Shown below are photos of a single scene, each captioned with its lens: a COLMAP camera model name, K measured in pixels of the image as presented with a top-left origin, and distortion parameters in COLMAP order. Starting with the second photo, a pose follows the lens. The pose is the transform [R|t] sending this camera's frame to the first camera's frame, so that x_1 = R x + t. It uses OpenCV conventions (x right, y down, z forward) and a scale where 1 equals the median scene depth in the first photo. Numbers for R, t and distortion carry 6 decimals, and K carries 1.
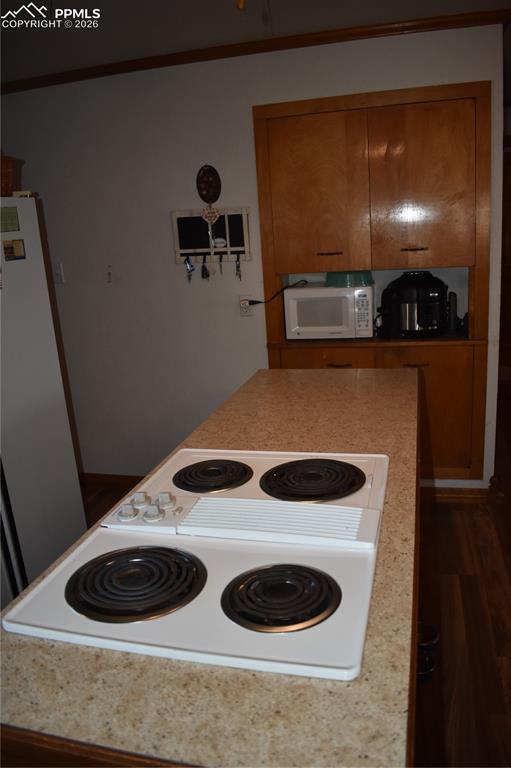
lens RADIAL K [[598.3, 0, 259.3], [0, 598.3, 382.0], [0, 0, 1]] dist [-0.099250, 0.019884]
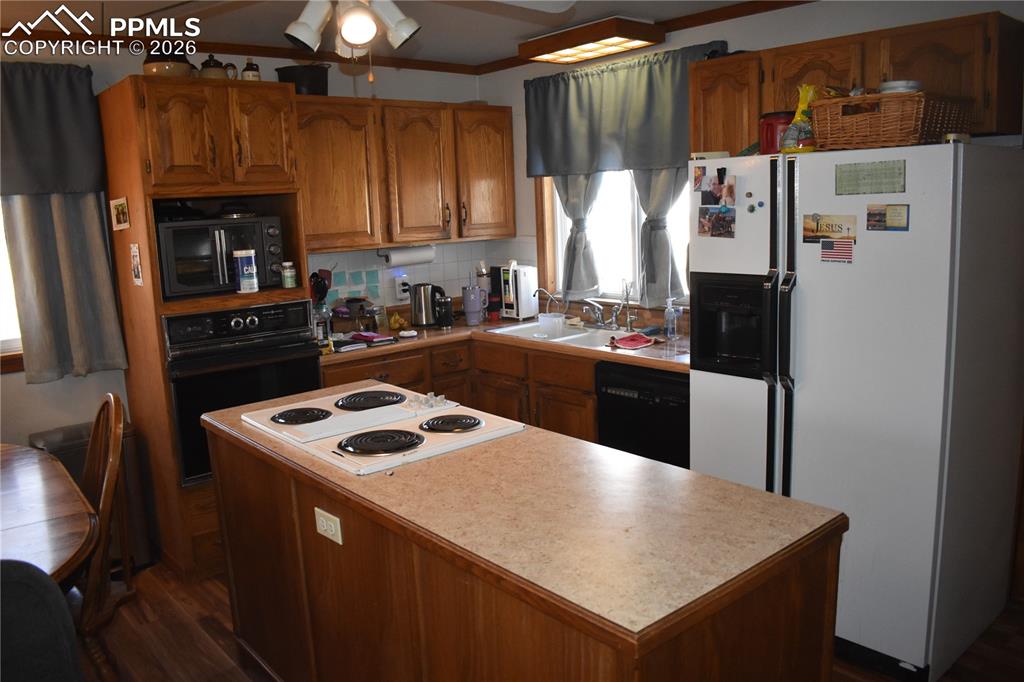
lens RADIAL K [[797.7, 0, 512.0], [0, 797.7, 344.8], [0, 0, 1]] dist [-0.099250, 0.019884]
pose [[-0.569964, 0.233050, -0.787927, 0.906866], [-0.128180, 0.921975, 0.365420, -0.501024], [0.811610, 0.309273, -0.495620, 1.528113]]
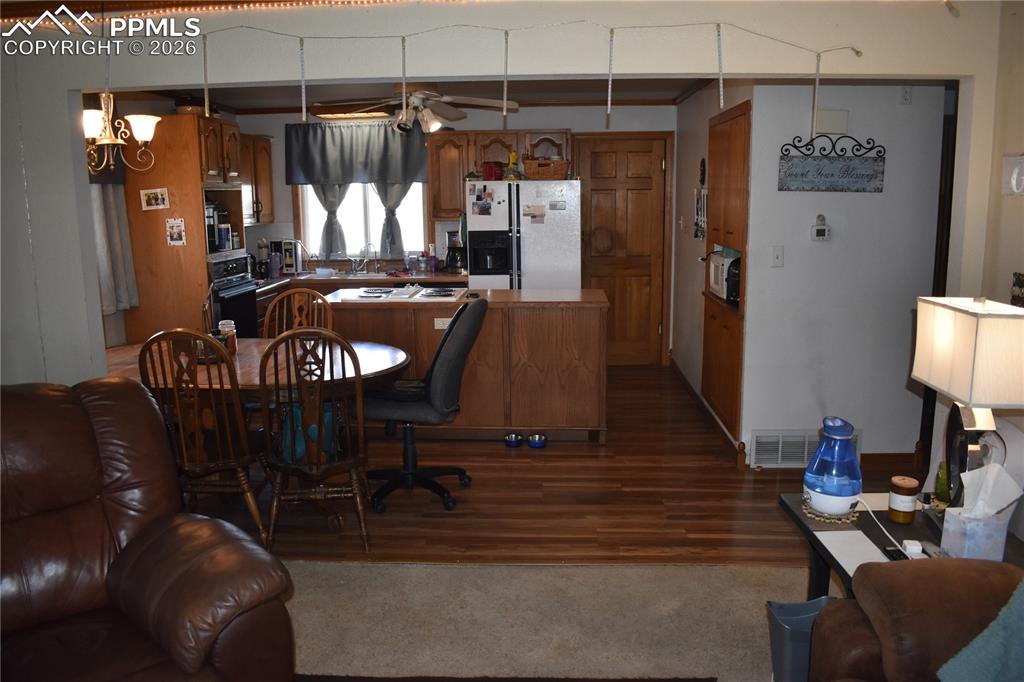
lens RADIAL K [[797.7, 0, 511.2], [0, 797.7, 340.3], [0, 0, 1]] dist [-0.099250, 0.019884]
pose [[0.190009, 0.240393, -0.951897, 3.063993], [-0.245469, 0.950399, 0.191017, -0.358505], [0.950601, 0.197366, 0.239593, 0.359565]]
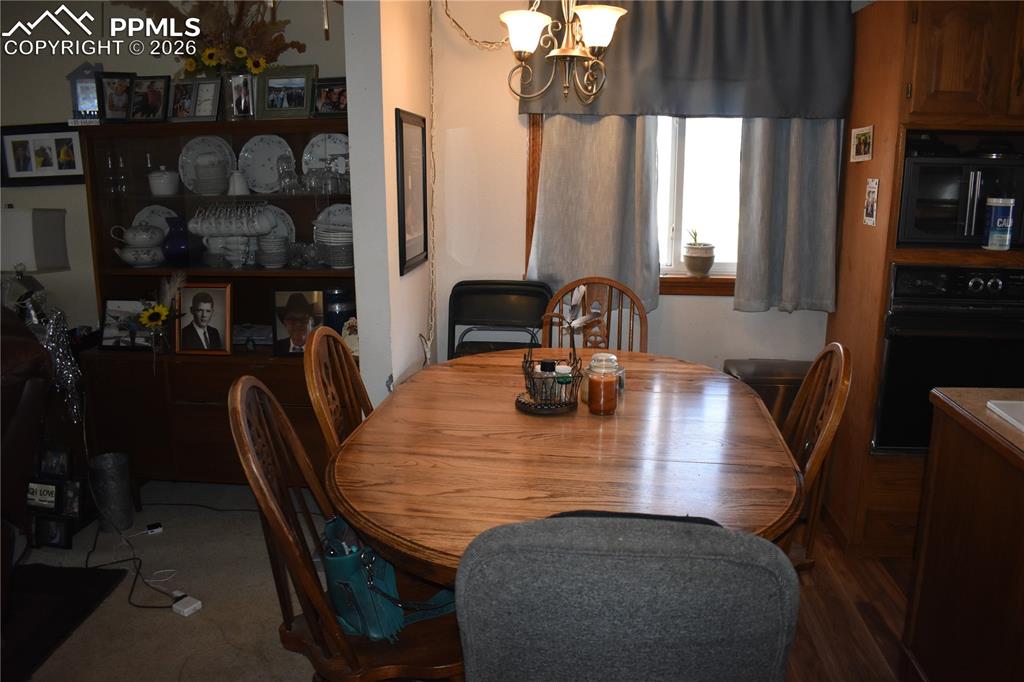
lens RADIAL K [[797.7, 0, 511.1], [0, 797.7, 341.5], [0, 0, 1]] dist [-0.099250, 0.019884]
pose [[-0.986482, 0.101583, -0.128585, 0.916646], [0.029552, 0.882095, 0.470144, -0.426397], [0.161183, 0.459989, -0.873173, 1.288583]]
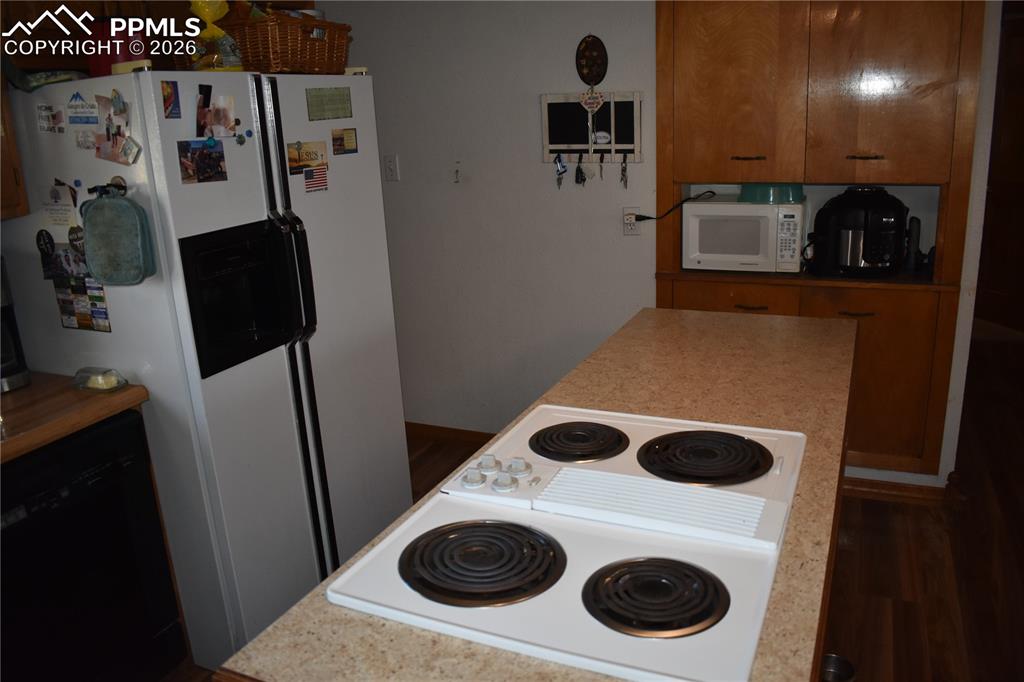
lens RADIAL K [[797.7, 0, 507.4], [0, 797.7, 351.3], [0, 0, 1]] dist [-0.099250, 0.019884]
pose [[0.984705, 0.067968, -0.160427, -0.007359], [-0.060168, 0.996780, 0.052998, -0.012524], [0.163512, -0.042535, 0.985624, -0.055562]]
